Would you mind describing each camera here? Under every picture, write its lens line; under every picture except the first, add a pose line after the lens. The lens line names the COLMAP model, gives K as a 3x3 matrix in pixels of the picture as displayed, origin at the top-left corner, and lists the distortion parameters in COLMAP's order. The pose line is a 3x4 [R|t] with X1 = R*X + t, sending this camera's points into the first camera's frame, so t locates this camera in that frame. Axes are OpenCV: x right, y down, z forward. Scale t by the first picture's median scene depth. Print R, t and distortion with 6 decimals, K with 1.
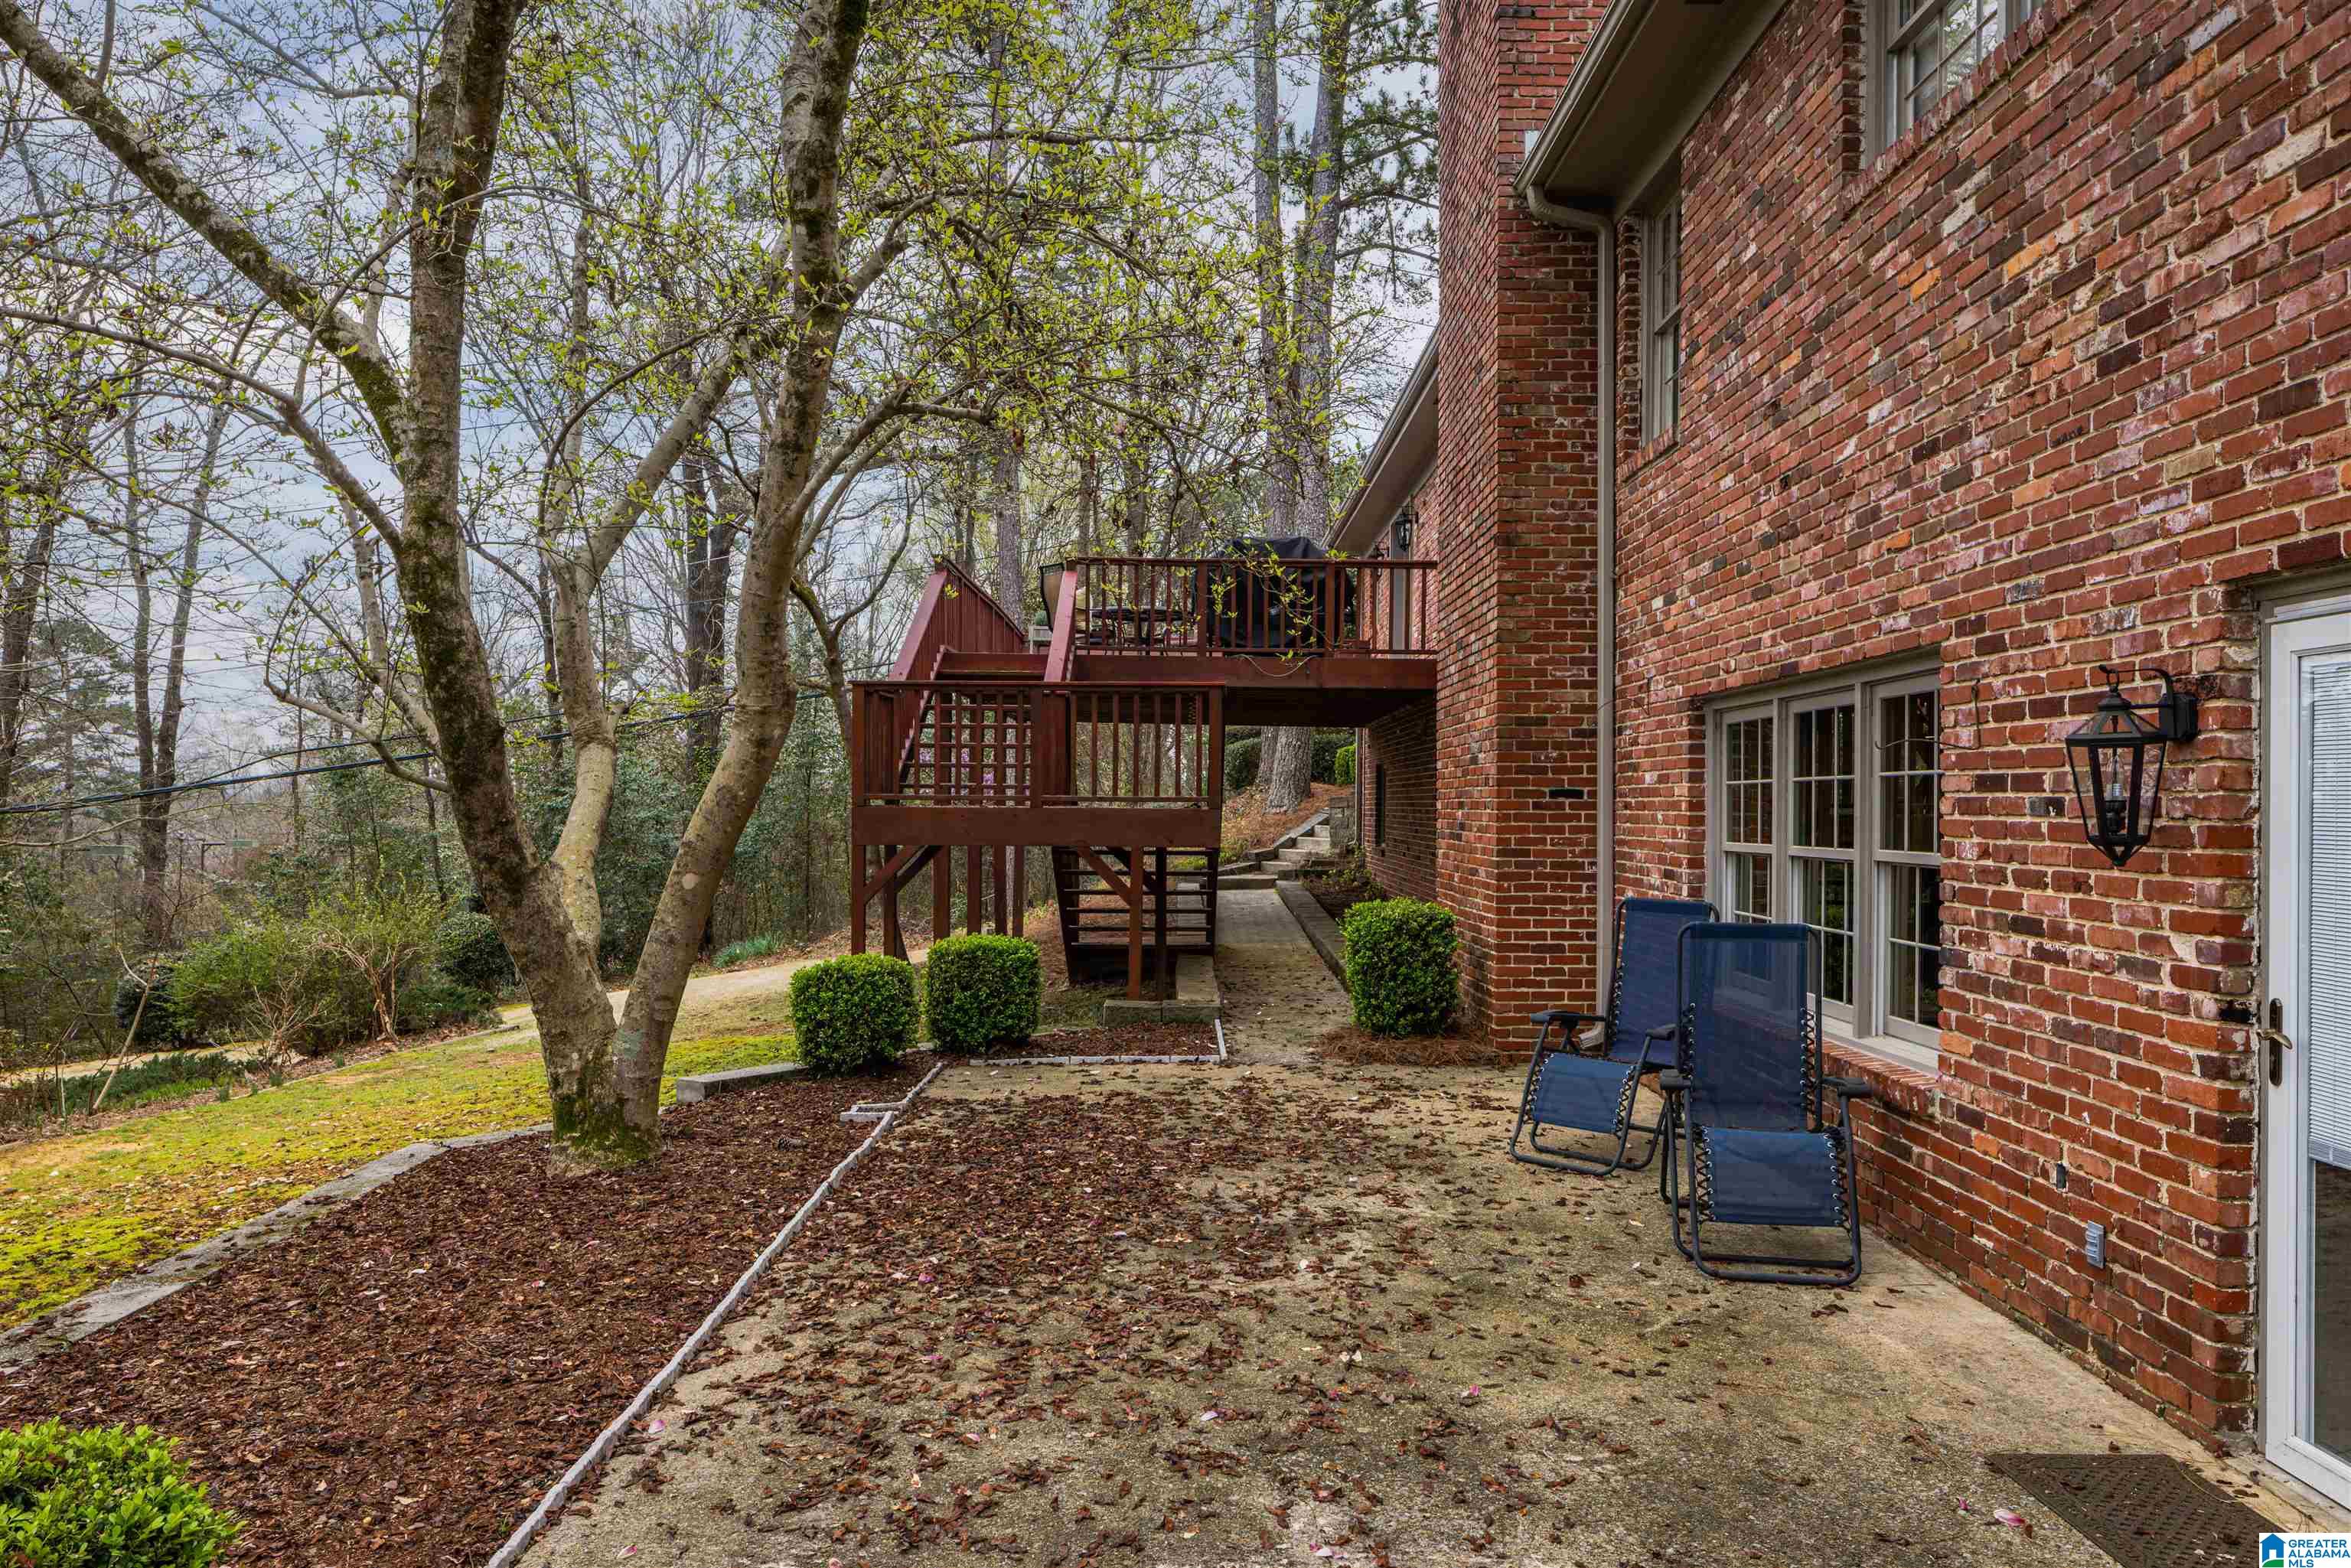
lens RADIAL K [[1591.9, 0, 1165.3], [0, 1591.9, 784.8], [0, 0, 1]] dist [-0.005211, -0.000086]
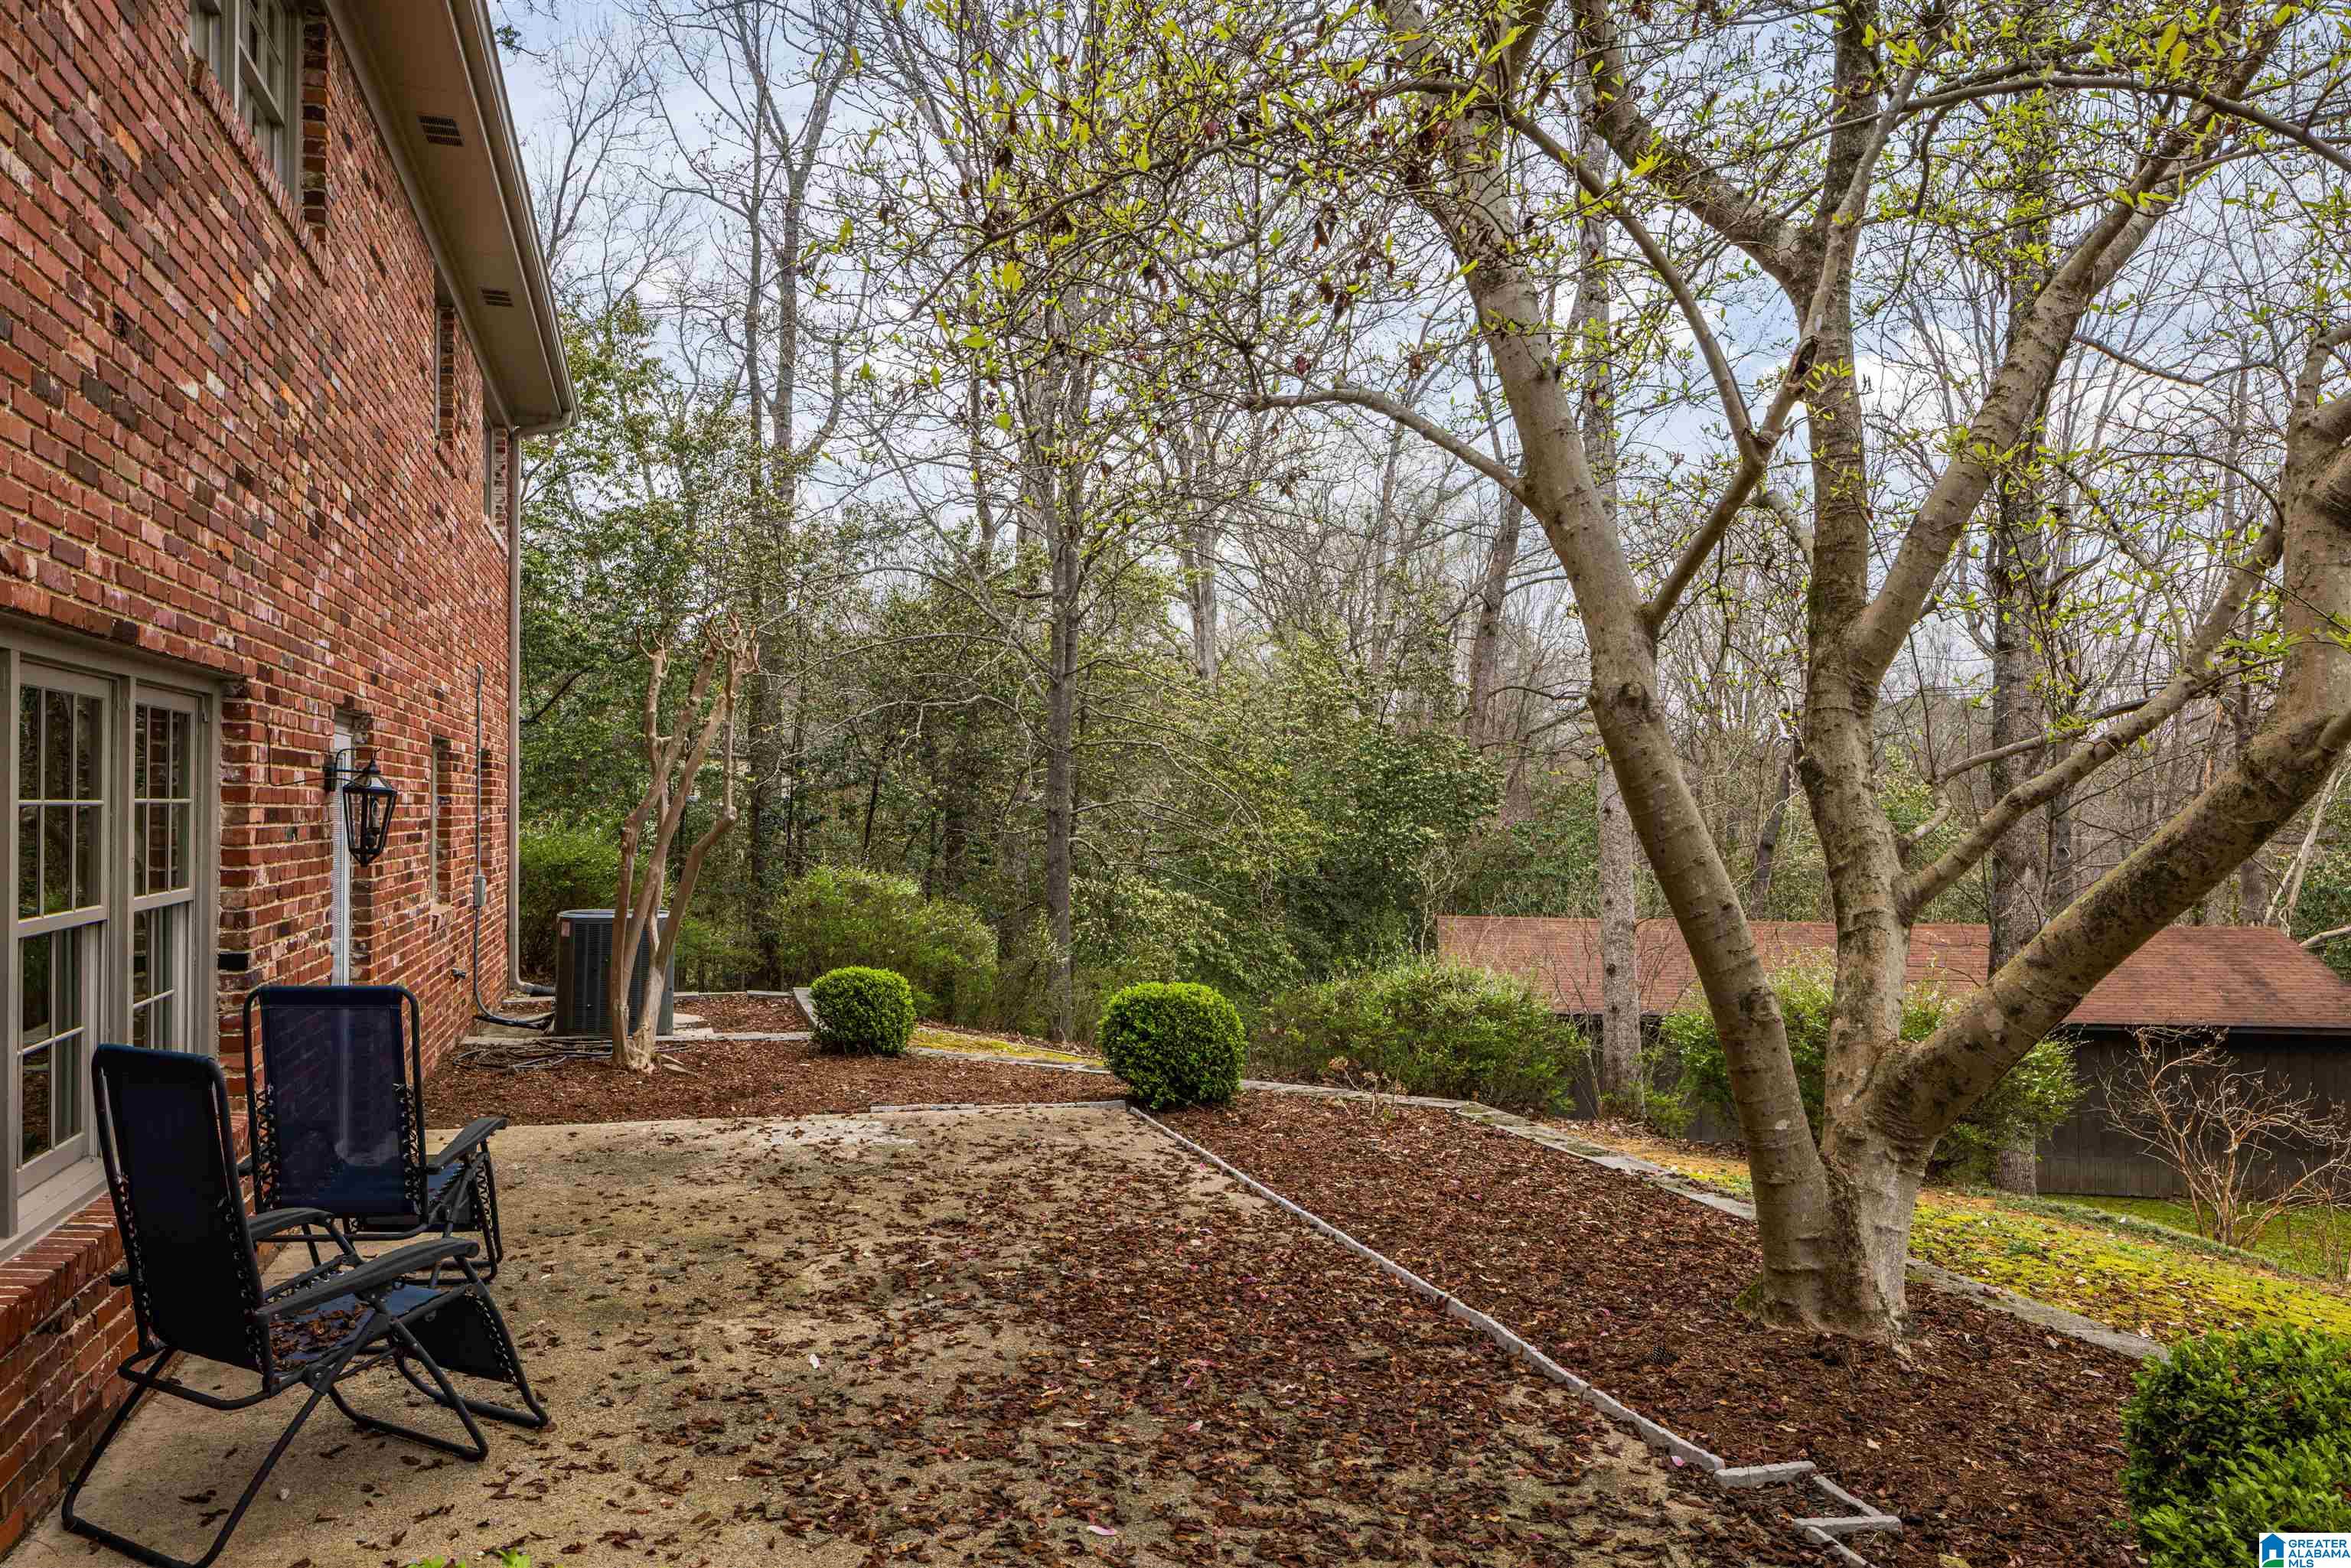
lens RADIAL K [[1591.9, 0, 1163.5], [0, 1591.9, 788.0], [0, 0, 1]] dist [-0.005211, -0.000086]
pose [[-0.951935, -0.014737, -0.305946, 0.243814], [-0.007188, 0.999642, -0.025787, 0.003713], [0.306216, -0.022348, -0.951700, 2.209543]]
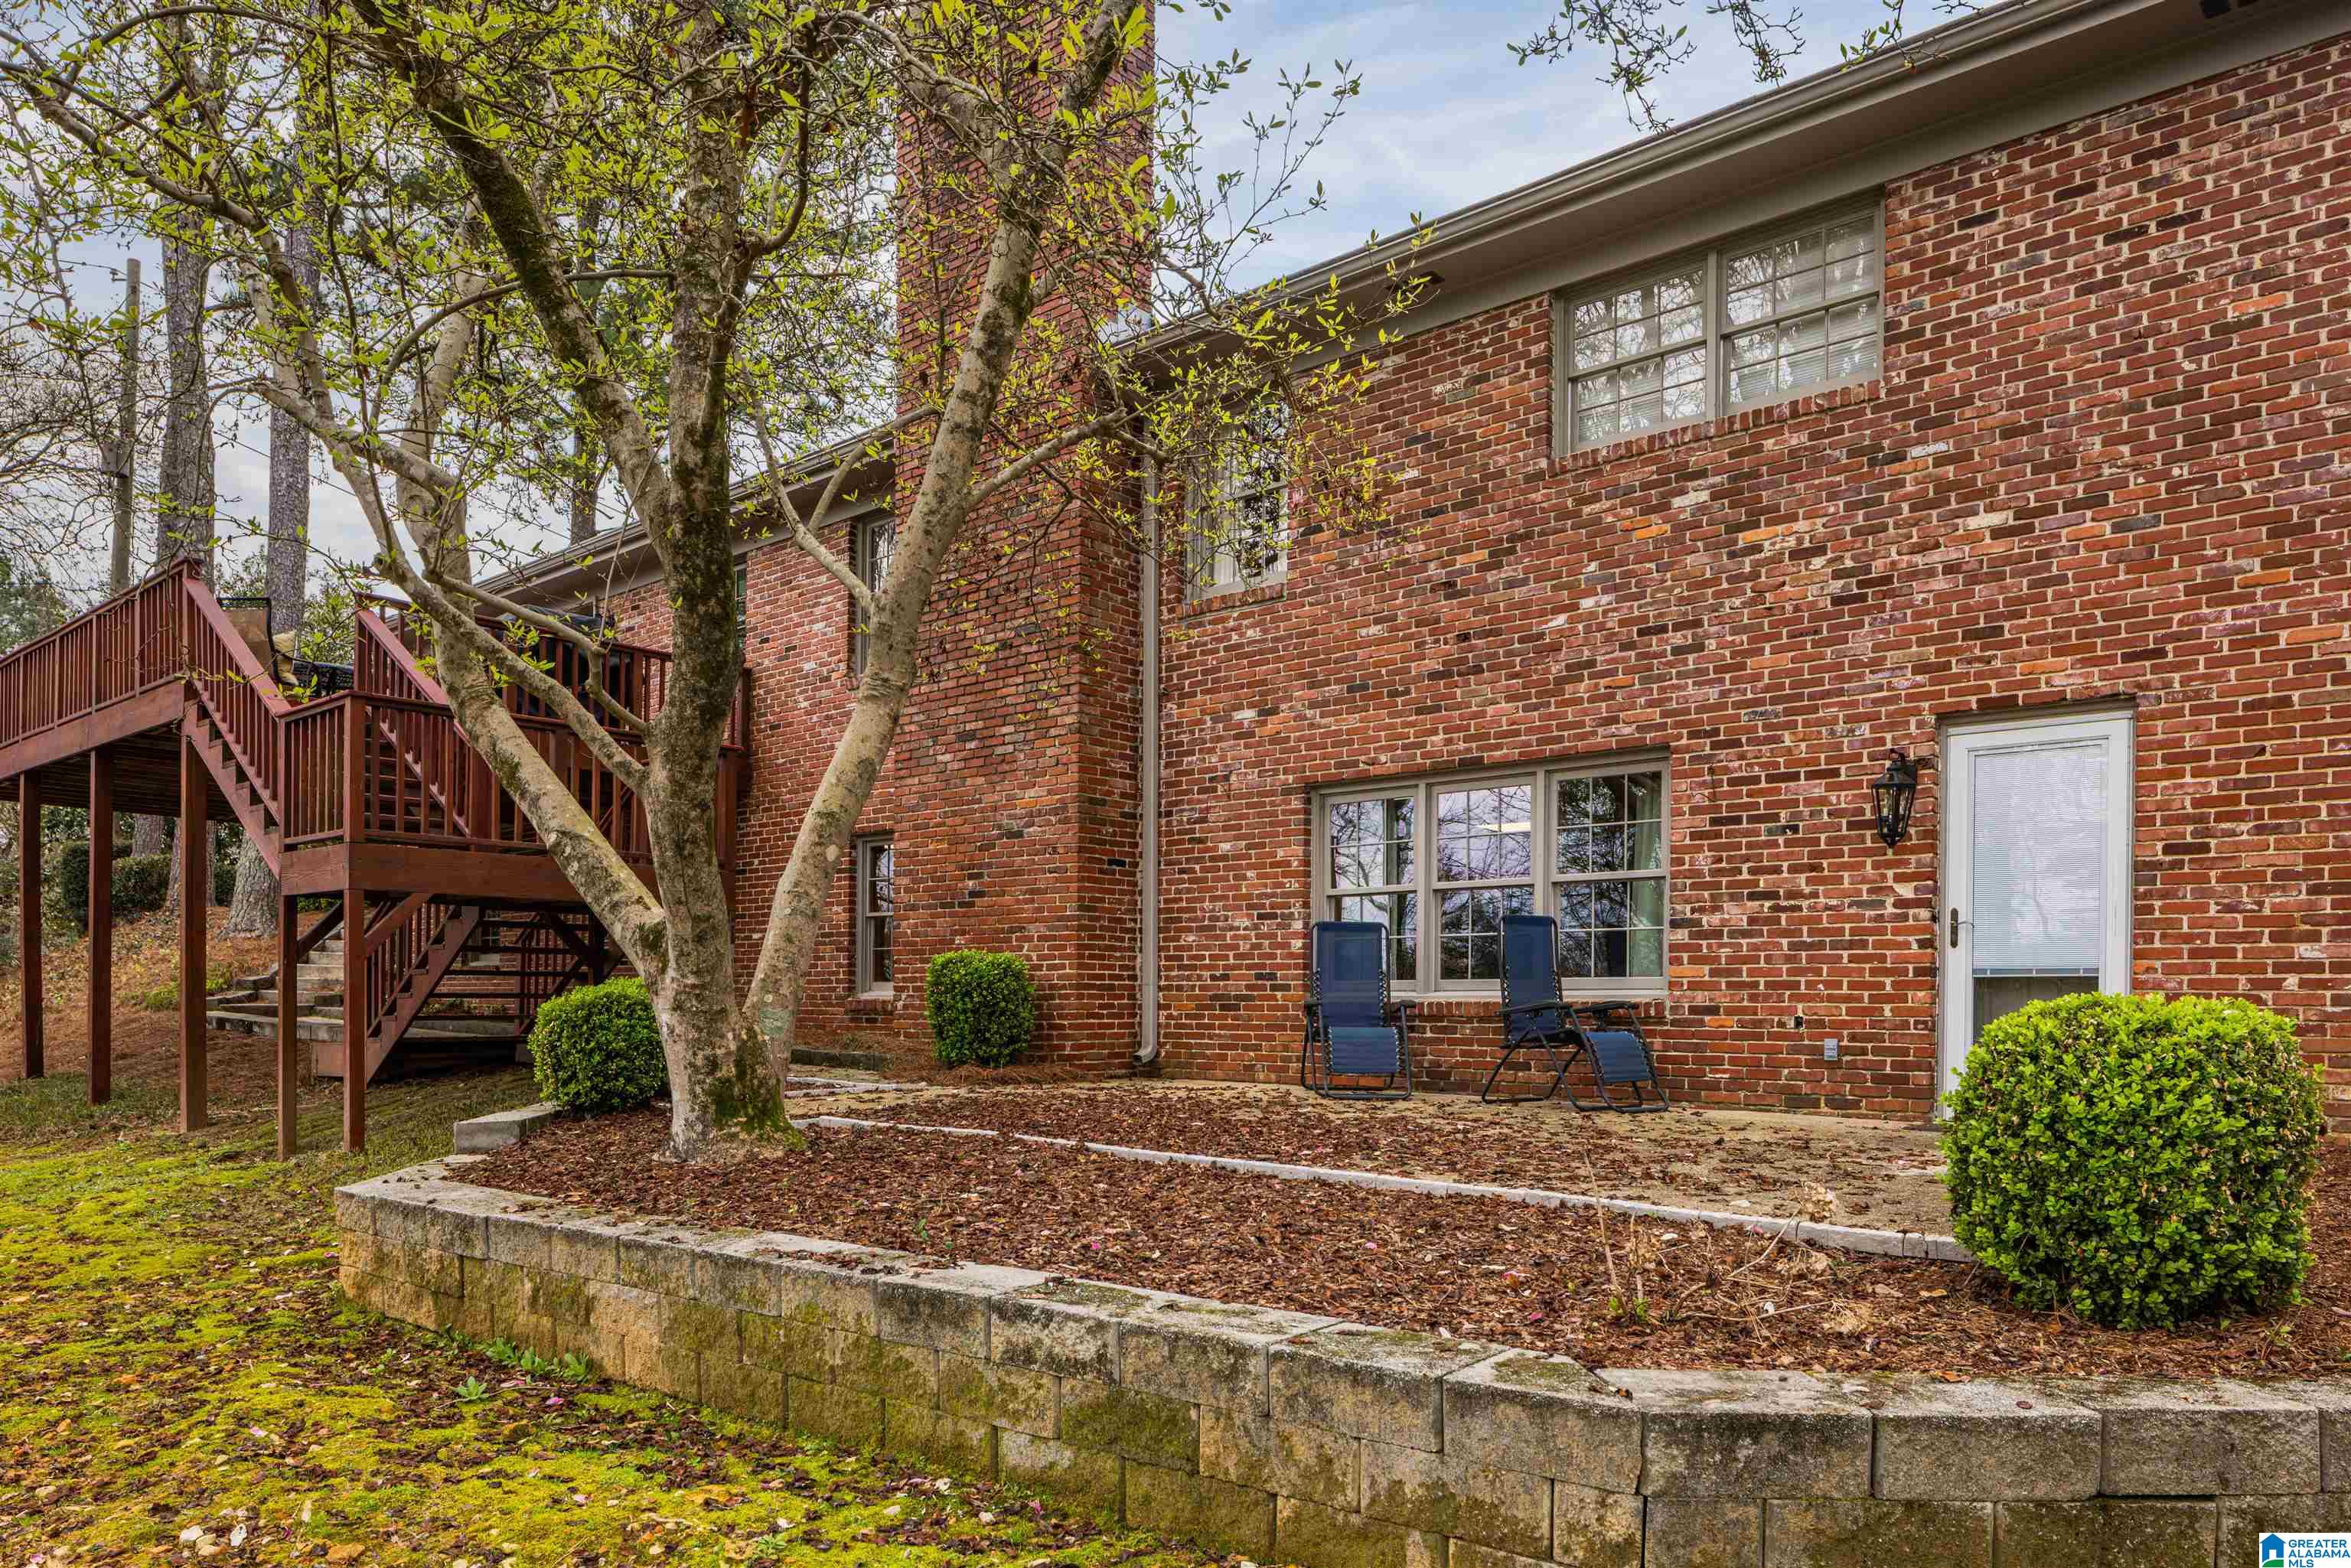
lens RADIAL K [[1591.9, 0, 1193.2], [0, 1591.9, 1005.4], [0, 0, 1]] dist [-0.005211, -0.000086]
pose [[0.656233, -0.002540, 0.754554, -1.181979], [-0.011736, 0.999839, 0.013572, 0.182191], [-0.754467, -0.017761, 0.656098, 0.256954]]
